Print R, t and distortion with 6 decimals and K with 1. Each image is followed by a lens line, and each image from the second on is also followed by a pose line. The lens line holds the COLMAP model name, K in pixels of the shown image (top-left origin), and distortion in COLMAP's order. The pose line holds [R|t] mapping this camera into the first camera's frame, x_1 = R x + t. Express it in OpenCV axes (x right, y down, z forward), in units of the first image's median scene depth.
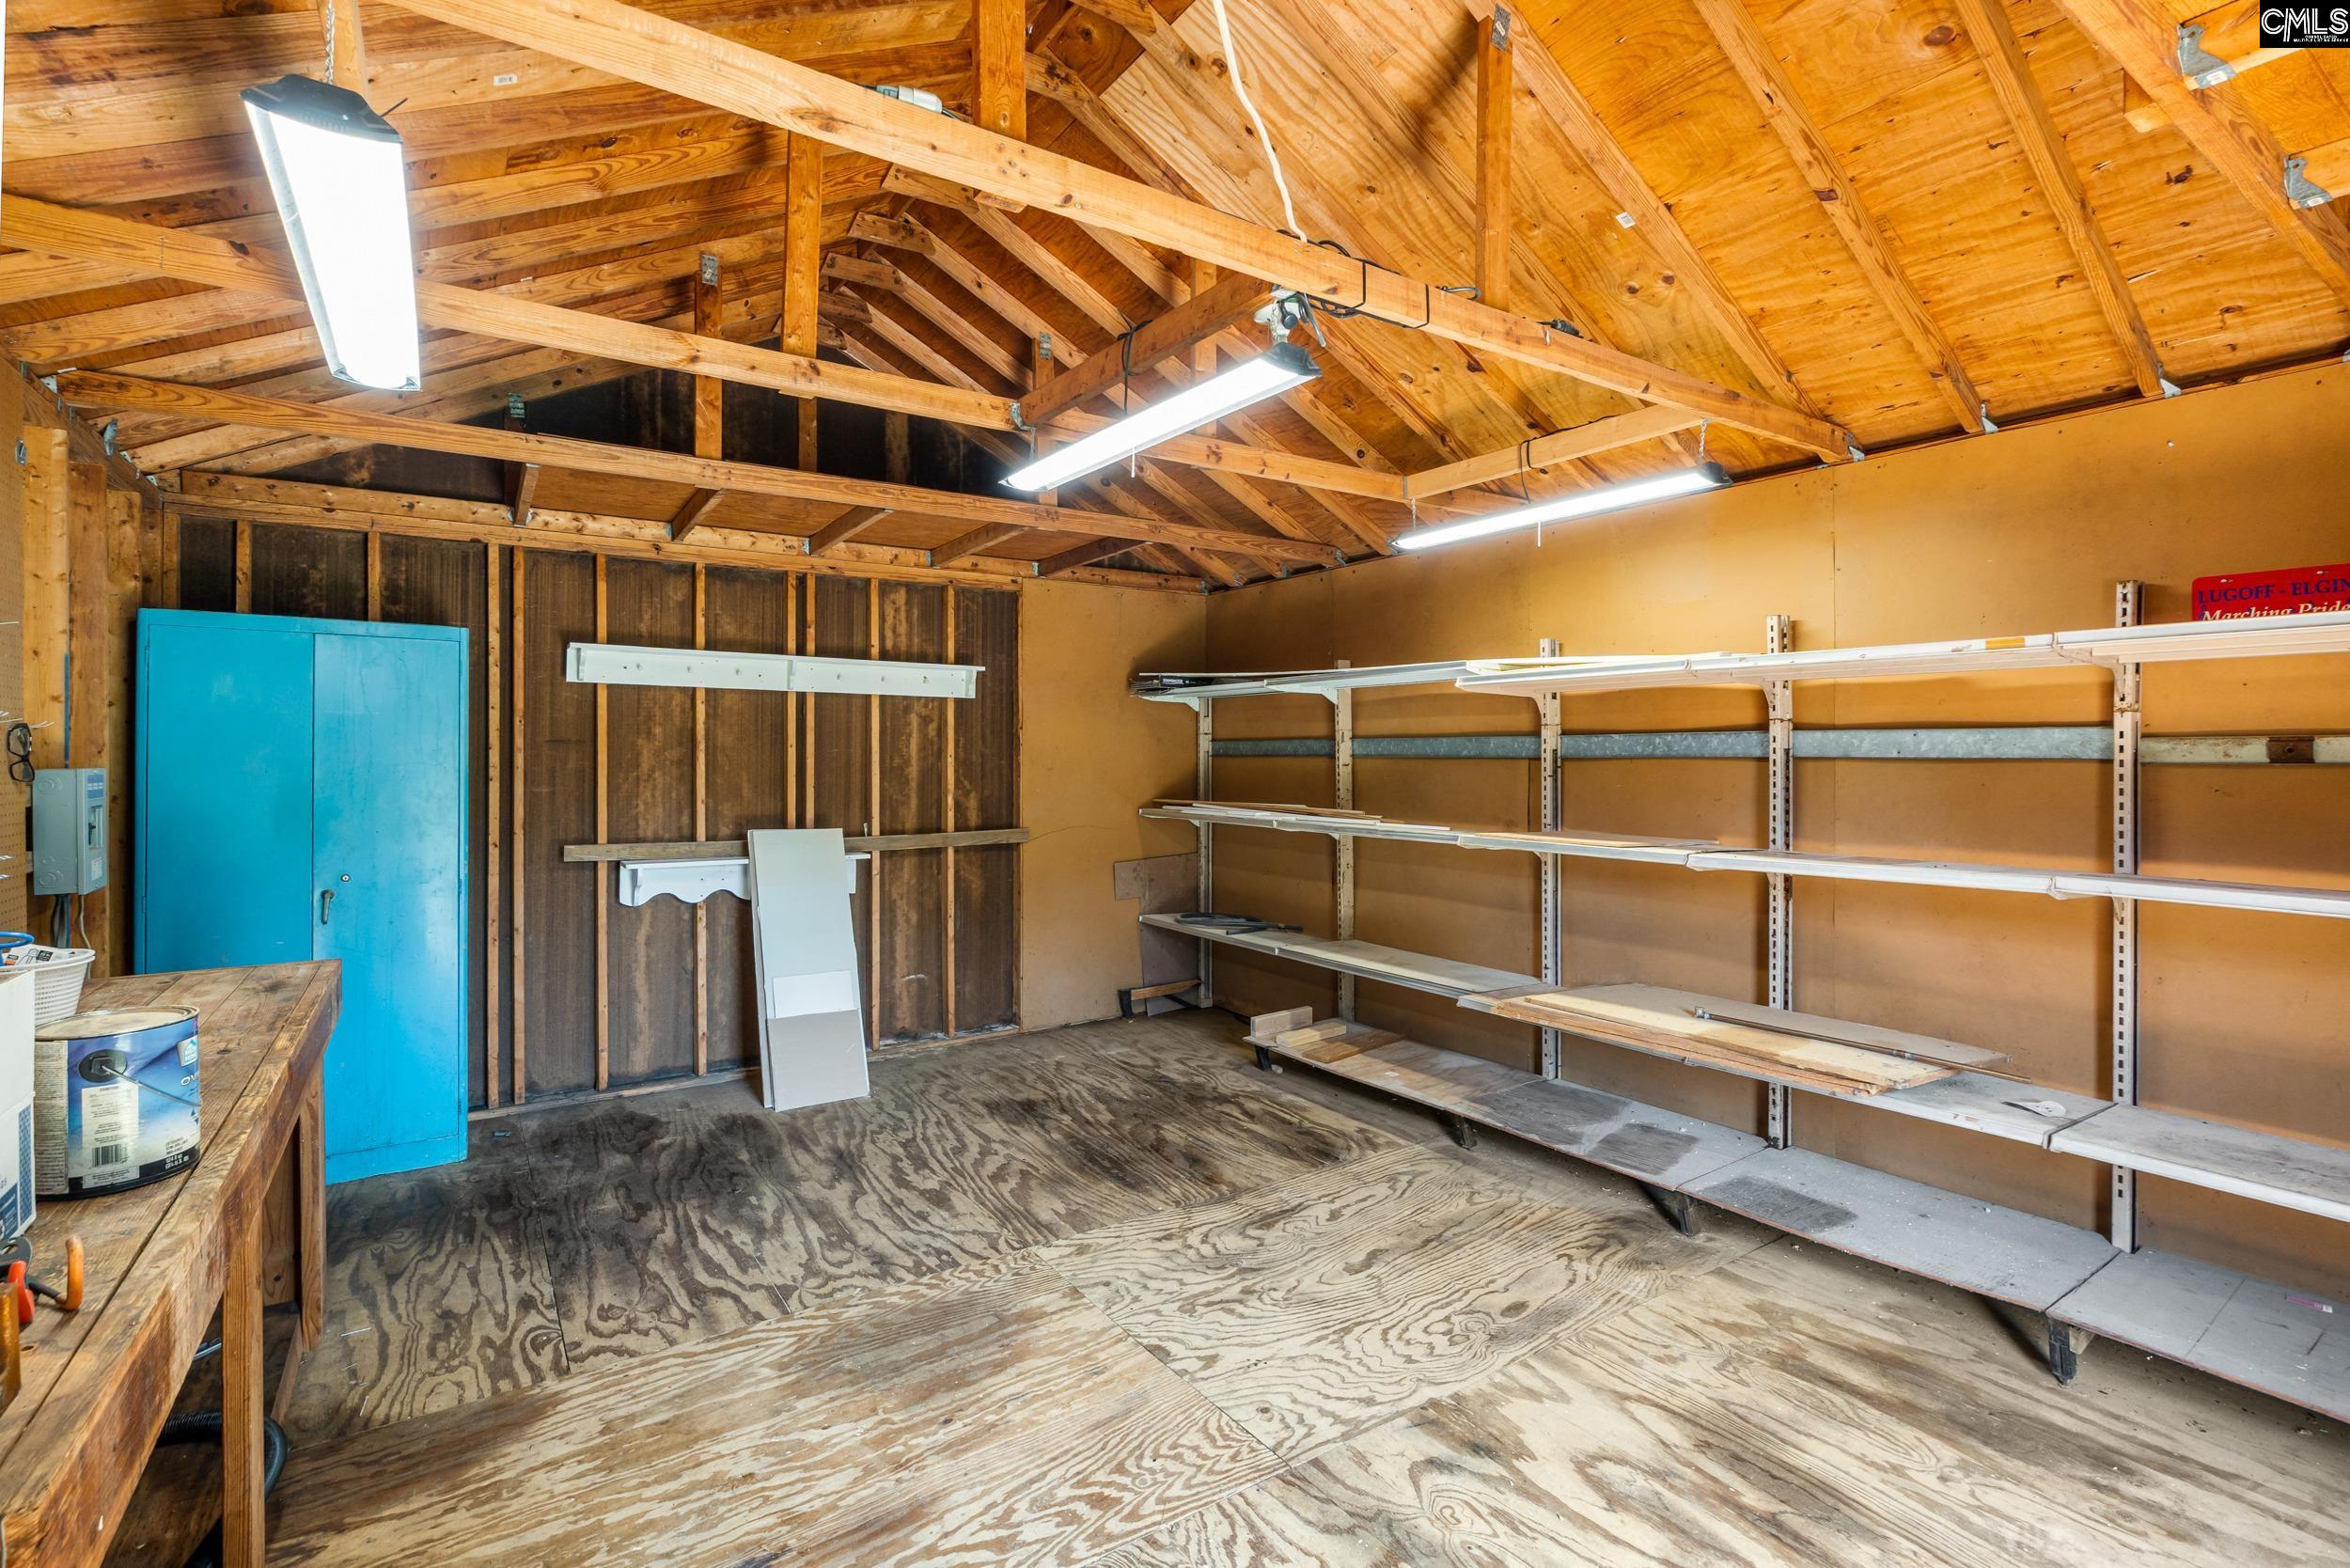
lens RADIAL K [[1094.8, 0, 1174.0], [0, 1094.8, 767.2], [0, 0, 1]] dist [-0.005486, -0.000554]
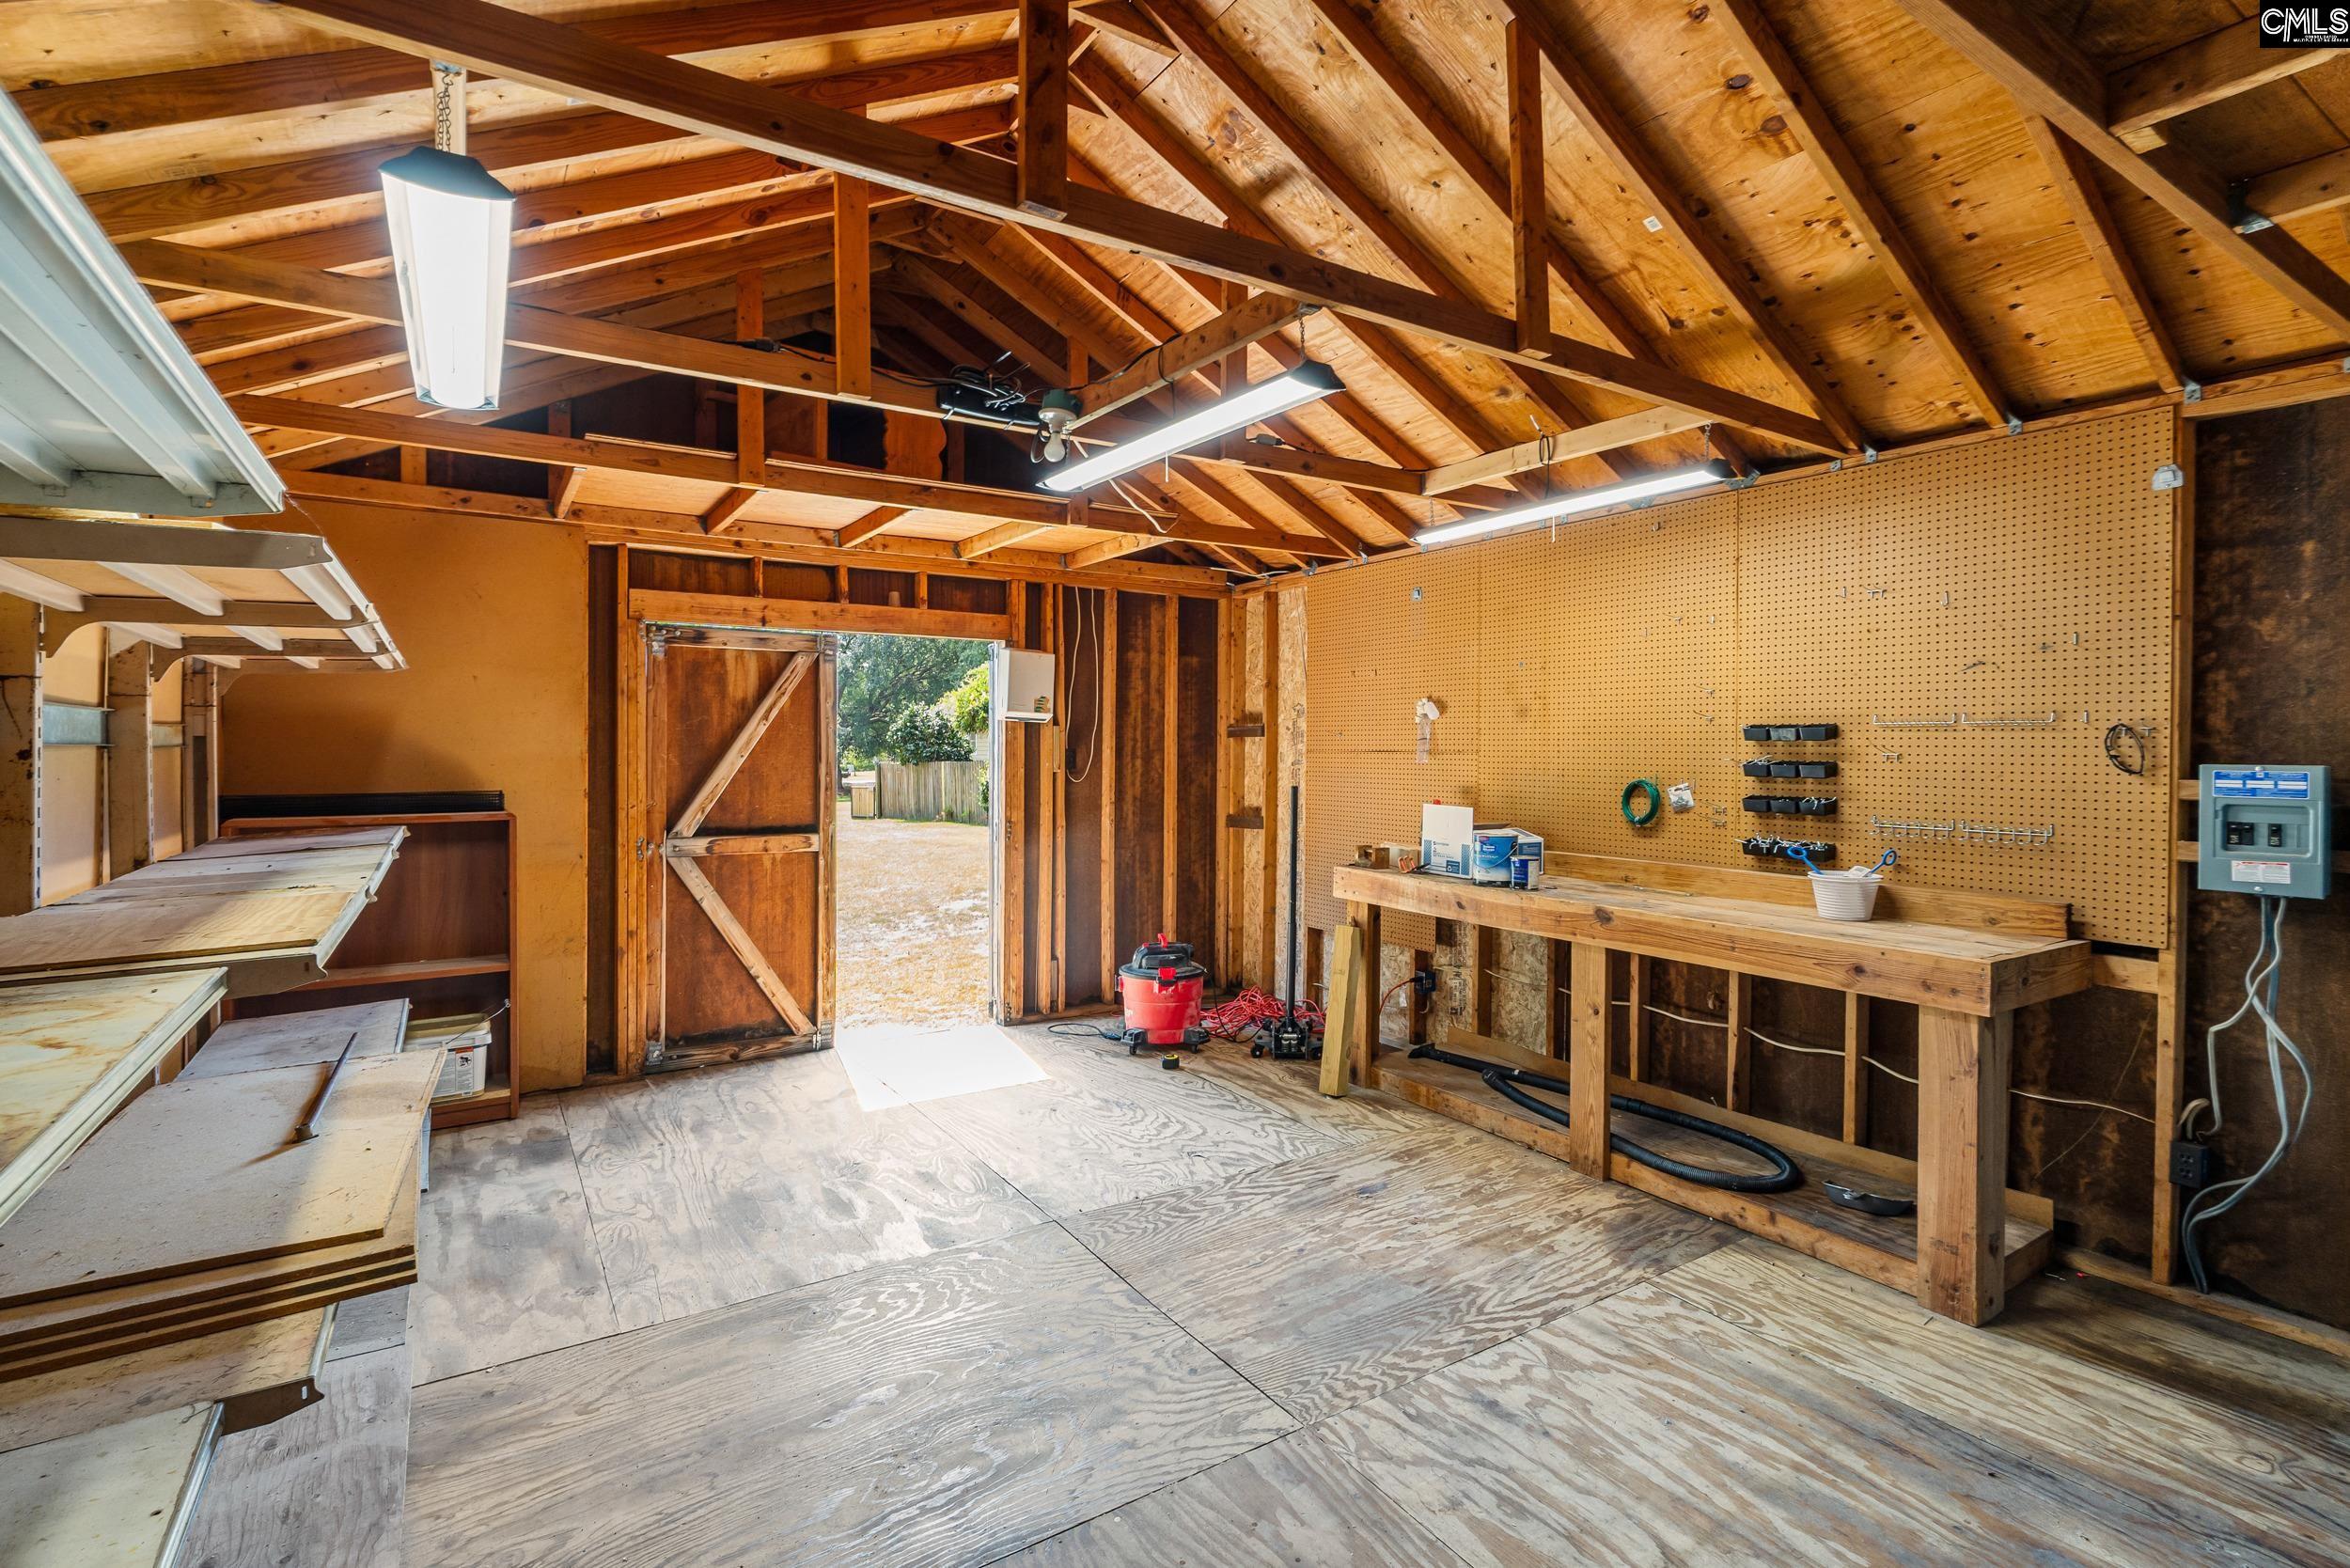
lens RADIAL K [[1094.8, 0, 1178.1], [0, 1094.8, 765.2], [0, 0, 1]] dist [-0.005486, -0.000554]
pose [[-0.999818, -0.006110, 0.018055, -0.064764], [-0.005621, 0.999619, 0.027005, -0.019898], [-0.018213, 0.026898, -0.999472, 1.891837]]
